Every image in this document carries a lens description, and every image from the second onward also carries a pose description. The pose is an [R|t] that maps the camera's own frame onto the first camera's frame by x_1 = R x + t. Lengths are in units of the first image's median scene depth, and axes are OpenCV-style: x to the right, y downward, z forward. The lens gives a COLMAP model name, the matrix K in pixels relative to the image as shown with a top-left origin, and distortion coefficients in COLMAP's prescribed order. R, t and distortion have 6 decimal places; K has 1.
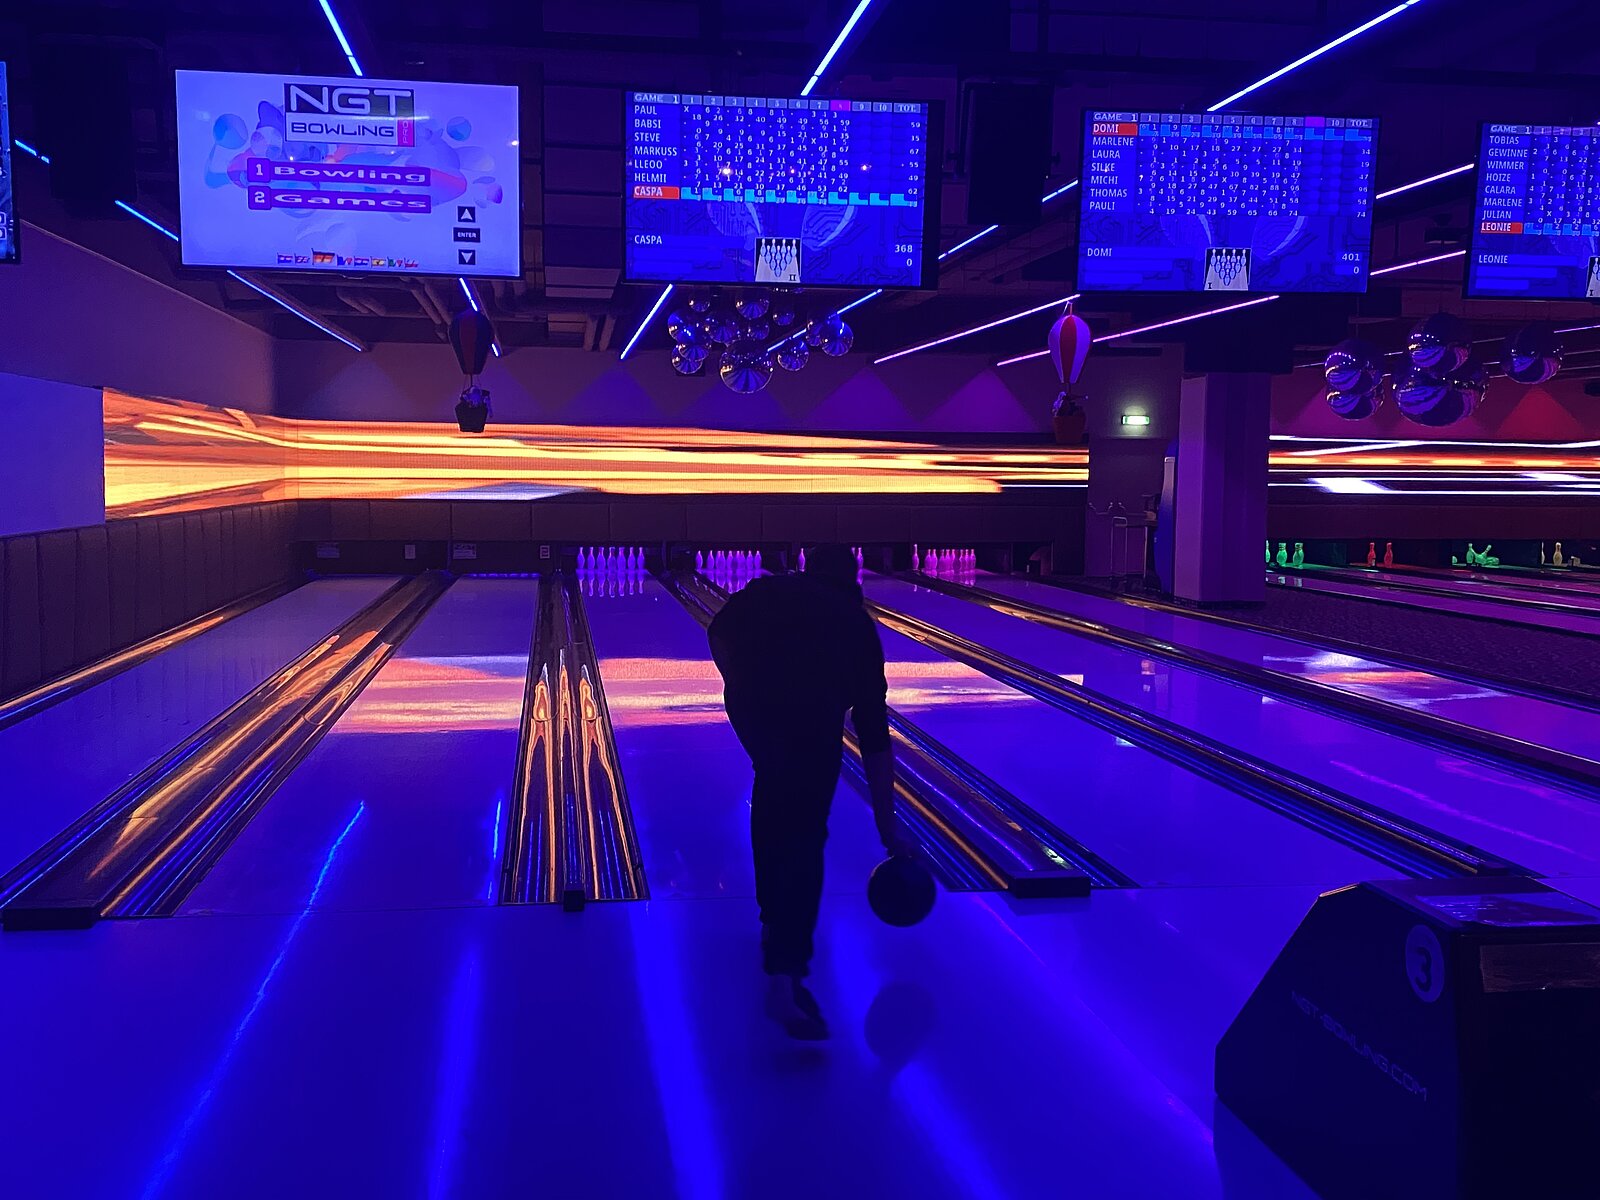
lens RADIAL K [[1694.7, 0, 768.9], [0, 1694.7, 599.5], [0, 0, 1]] dist [0.028550, 0.000000]
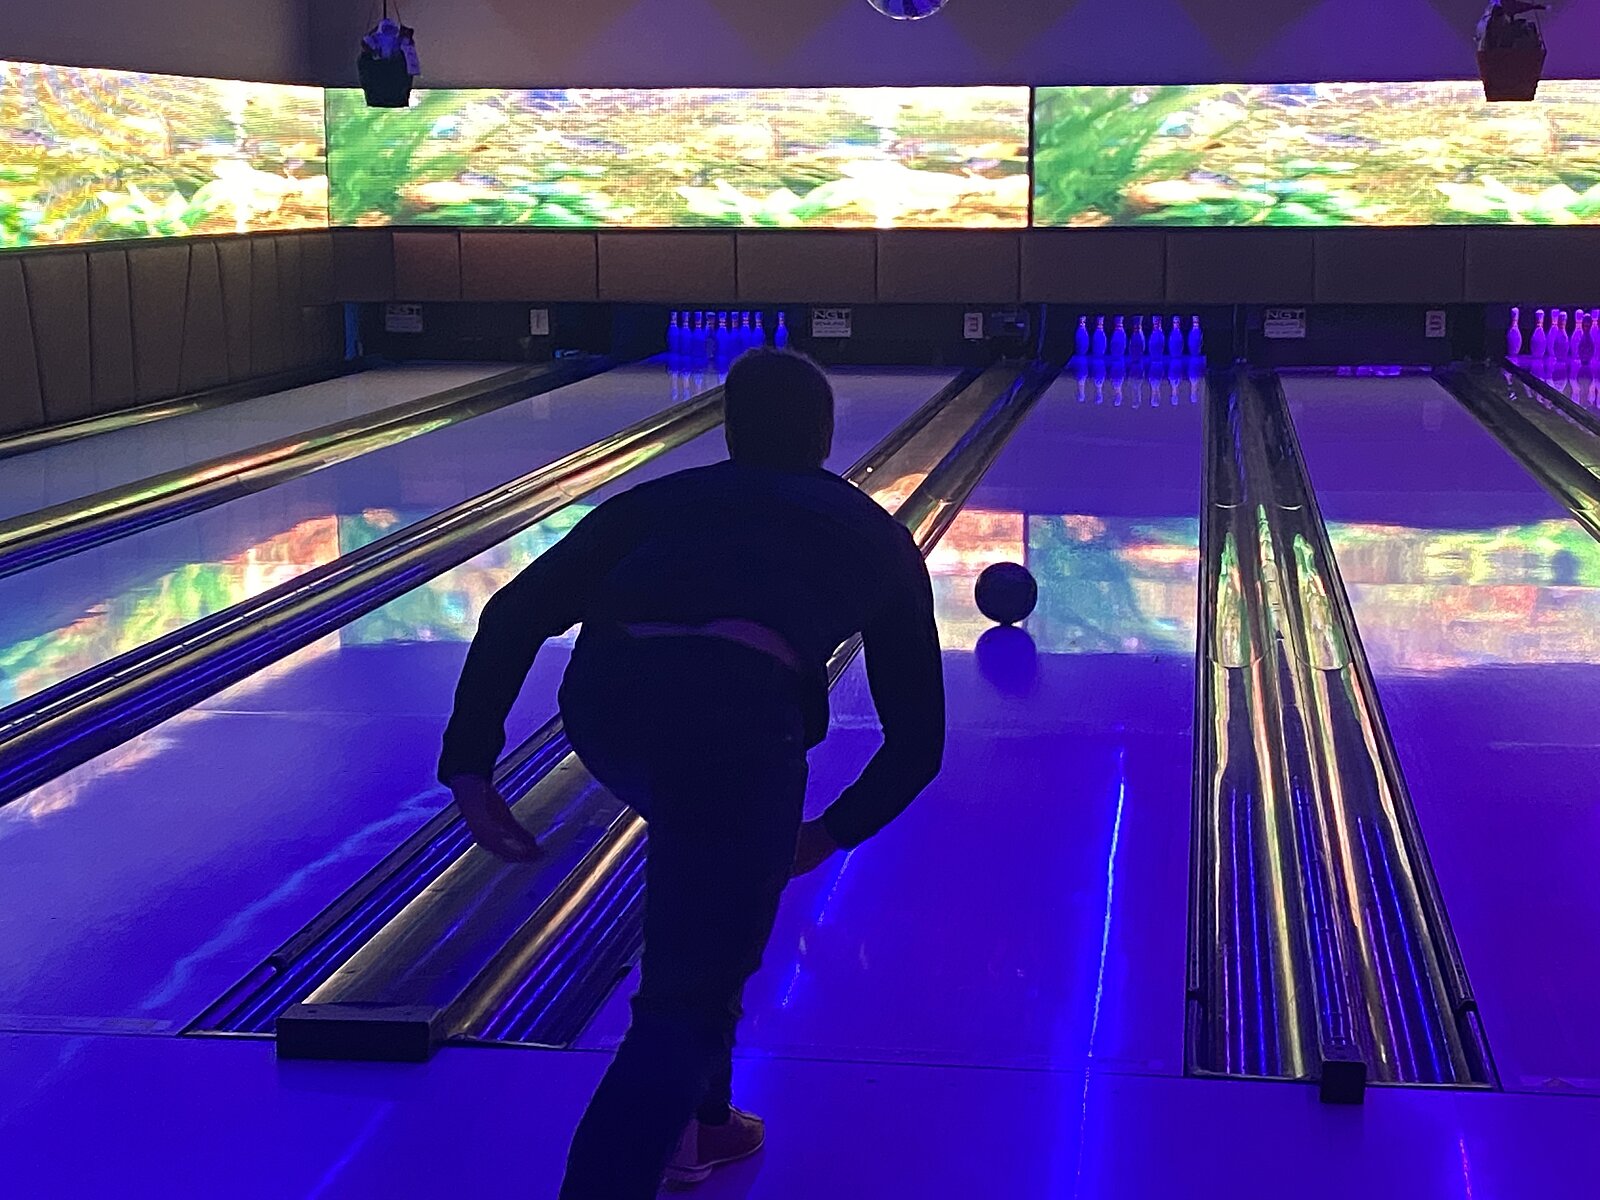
lens RADIAL K [[3143.3, 0, 838.9], [0, 3143.3, 603.0], [0, 0, 1]] dist [0.149788, 0.000000]
pose [[0.958821, 0.028632, -0.282565, 0.213478], [-0.011265, 0.997956, 0.062897, -0.005708], [0.283789, -0.057123, 0.957184, 0.068357]]
